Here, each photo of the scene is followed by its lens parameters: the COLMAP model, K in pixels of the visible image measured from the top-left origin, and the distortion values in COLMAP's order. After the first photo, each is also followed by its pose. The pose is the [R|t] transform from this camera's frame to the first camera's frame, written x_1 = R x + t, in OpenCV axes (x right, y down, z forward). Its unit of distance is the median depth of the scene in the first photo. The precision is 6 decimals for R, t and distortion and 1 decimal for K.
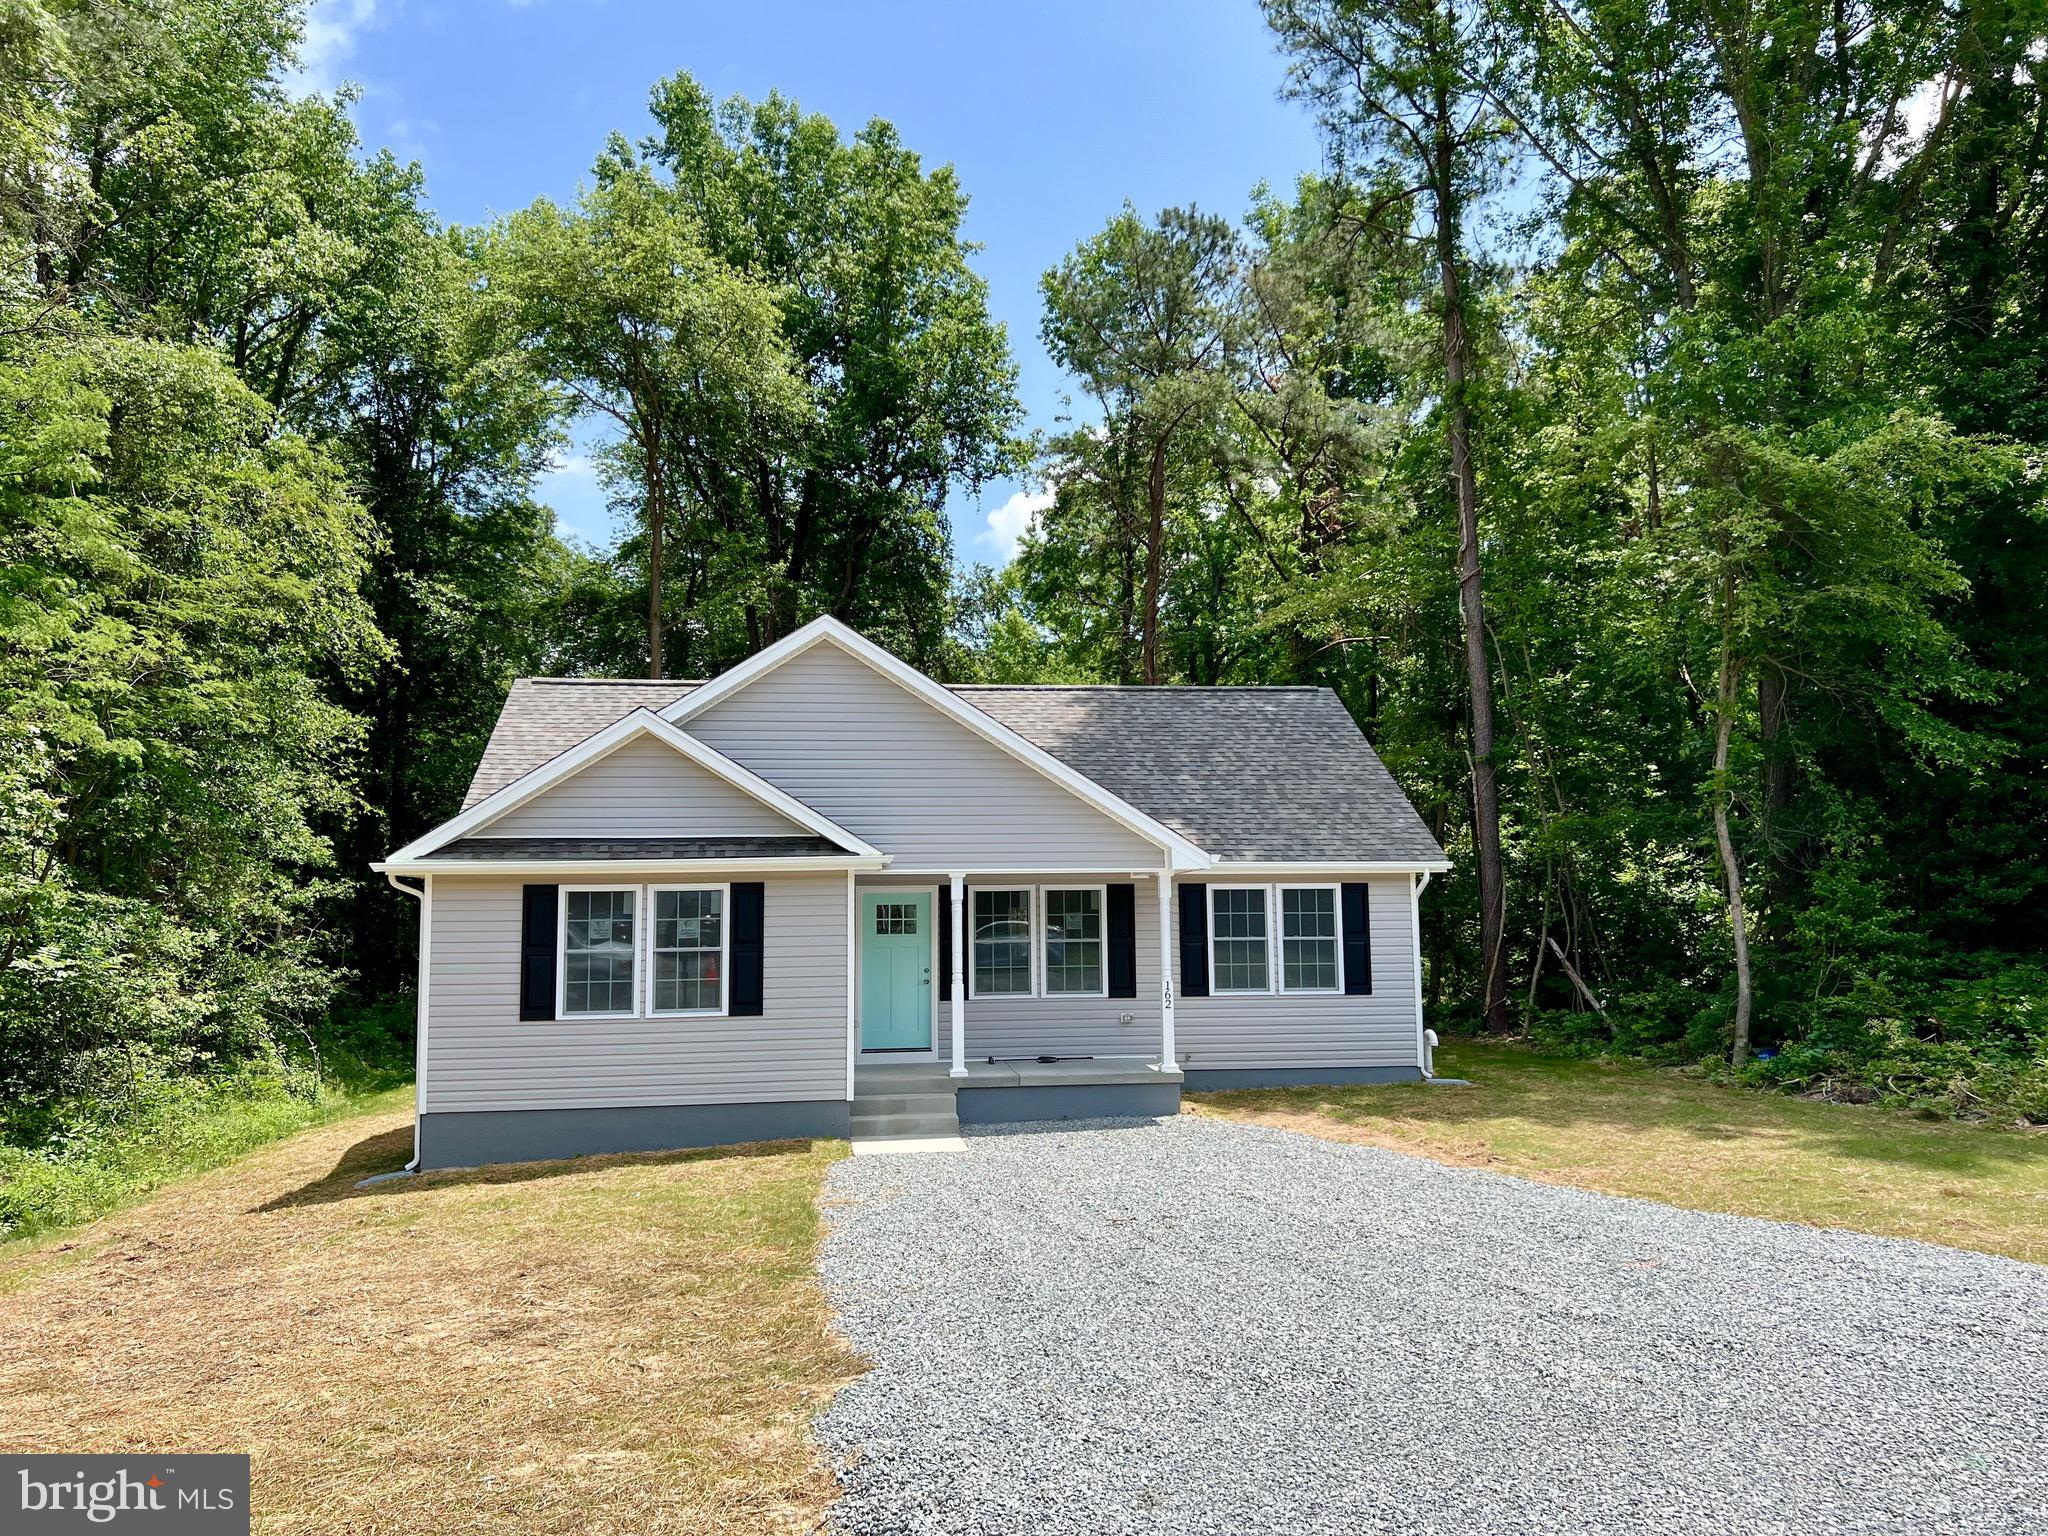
lens RADIAL K [[1540.0, 0, 1030.1], [0, 1540.0, 780.9], [0, 0, 1]] dist [0.085992, -0.106525]
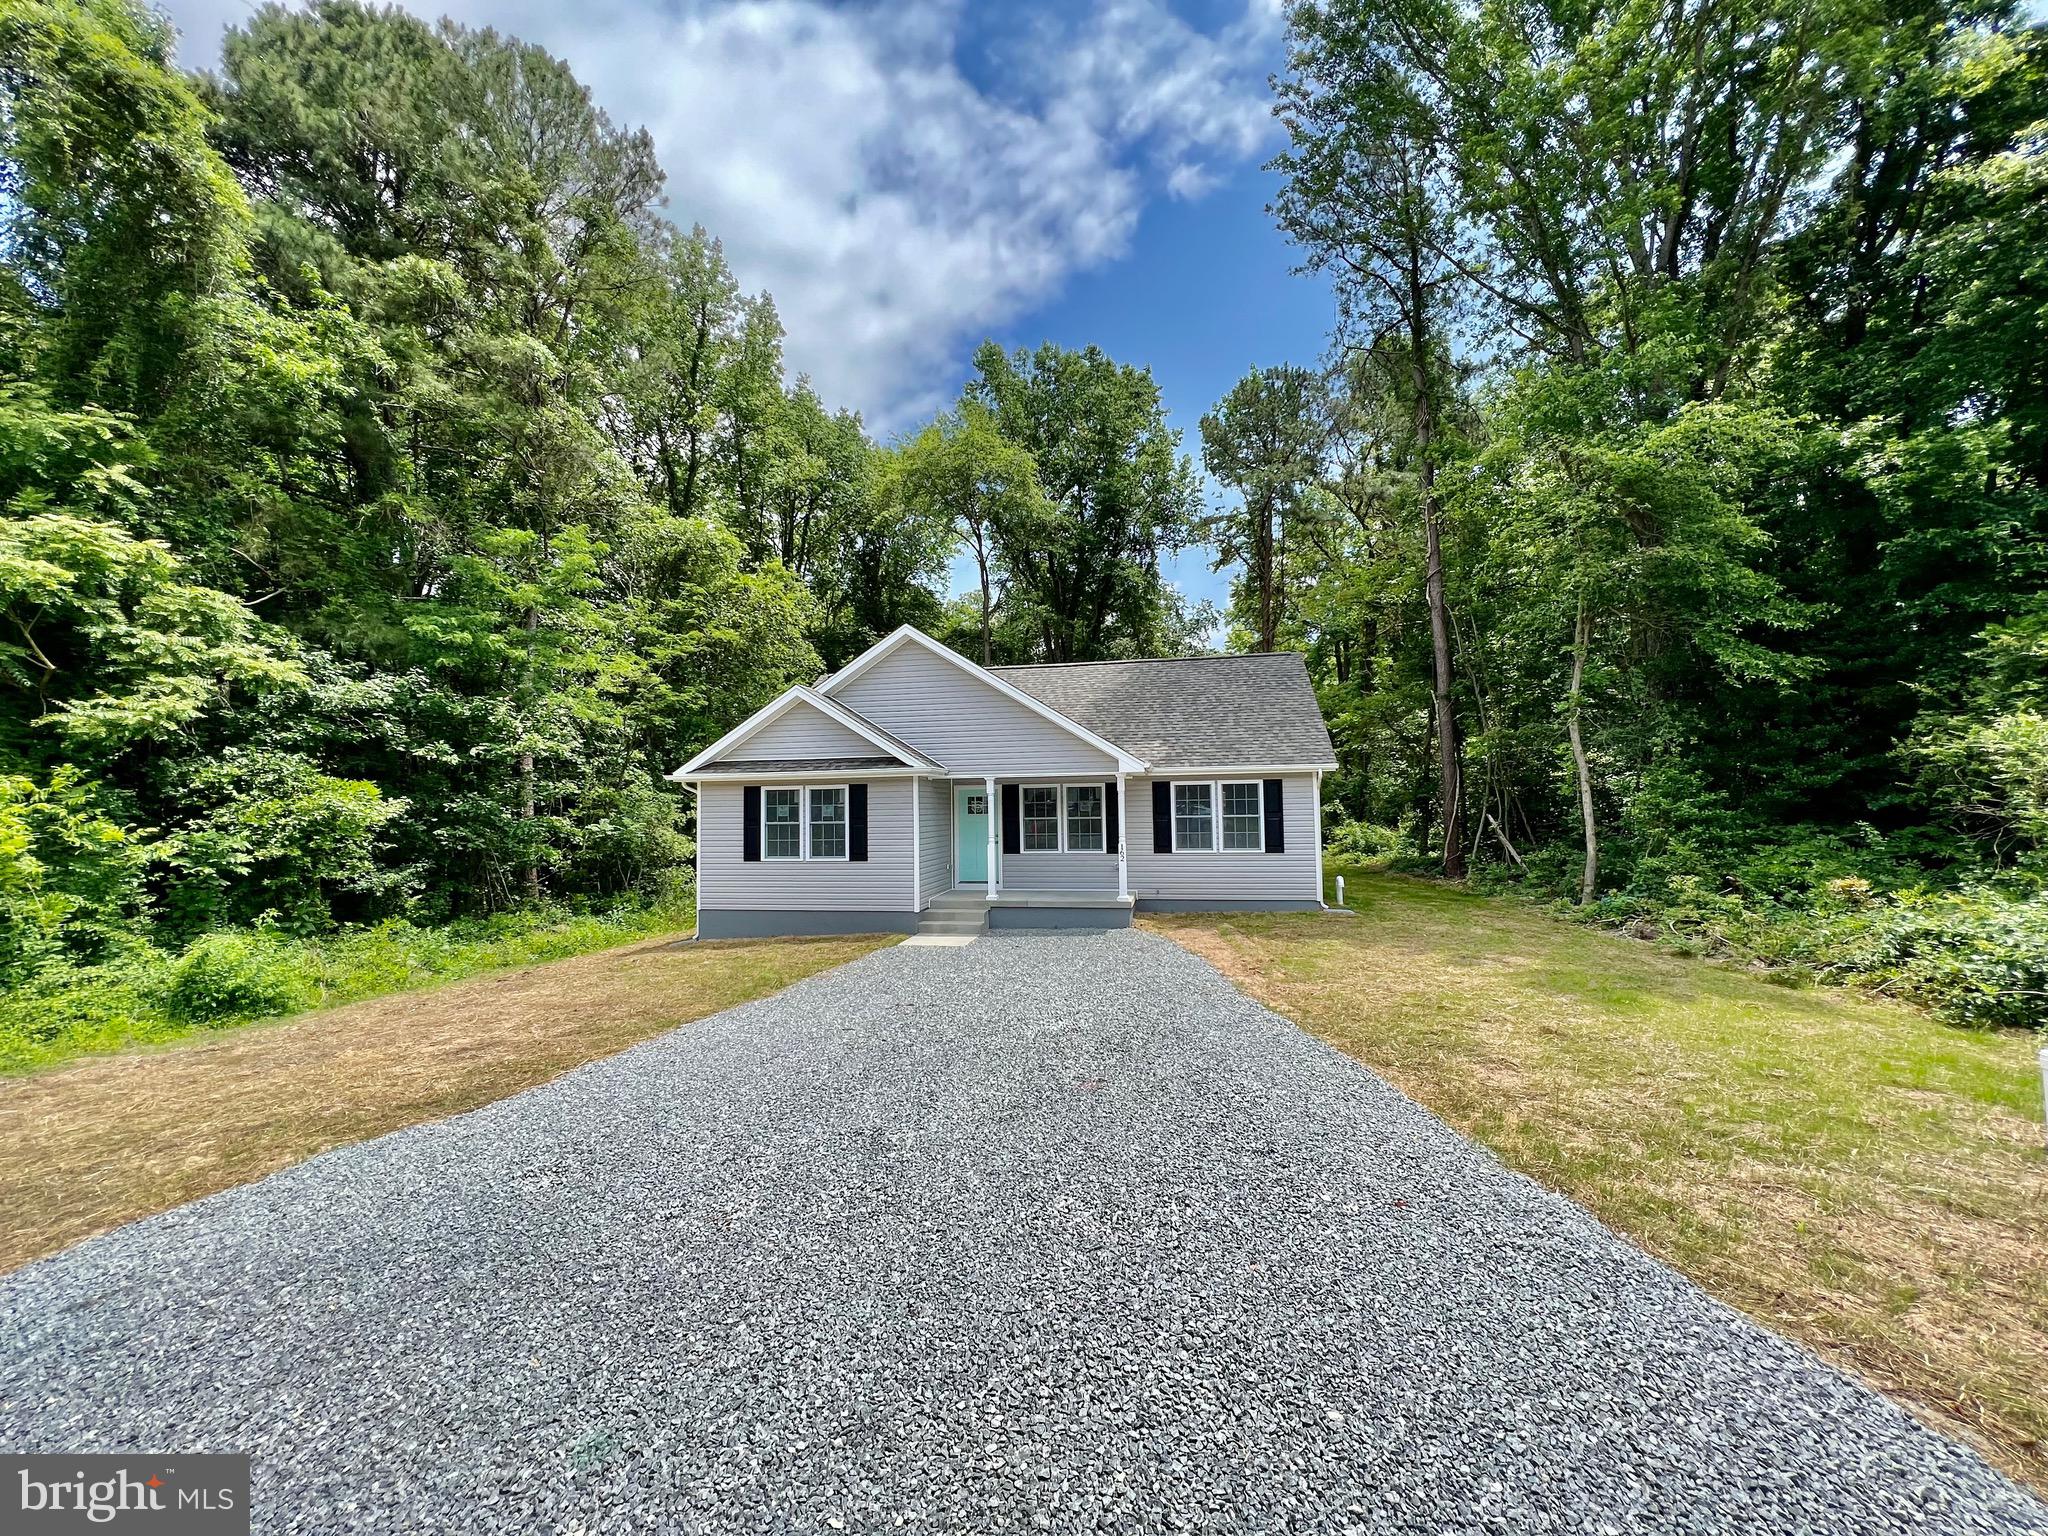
lens RADIAL K [[822.0, 0, 1018.1], [0, 822.0, 765.2], [0, 0, 1]] dist [0.000502, 0.000307]
pose [[0.943659, -0.019723, -0.330330, 0.242745], [0.034326, 0.998671, 0.038432, 0.013276], [0.329133, -0.047606, 0.943083, 0.166625]]
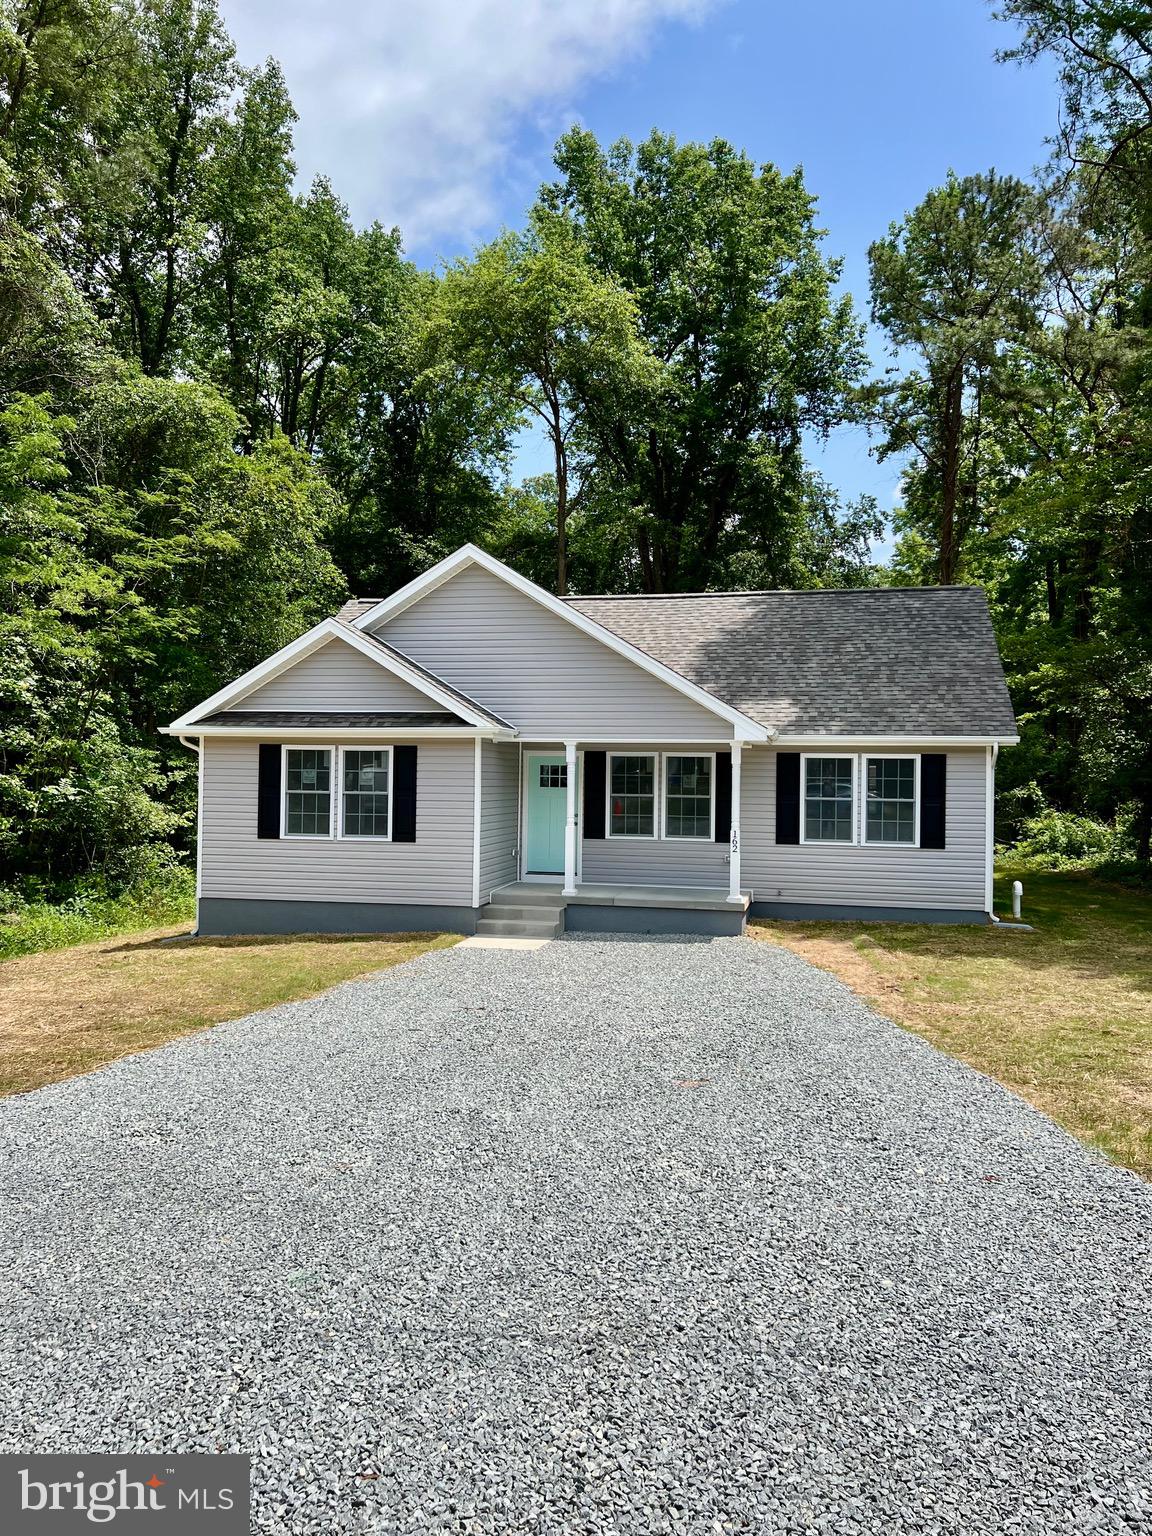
lens RADIAL K [[1155.0, 0, 576.0], [0, 1155.0, 768.0], [0, 0, 1]] dist [0.085992, -0.106525]
pose [[0.938514, 0.021907, -0.344545, 0.262800], [0.006469, 0.996693, 0.080996, 0.003123], [0.345180, -0.078245, 0.935269, 0.079636]]
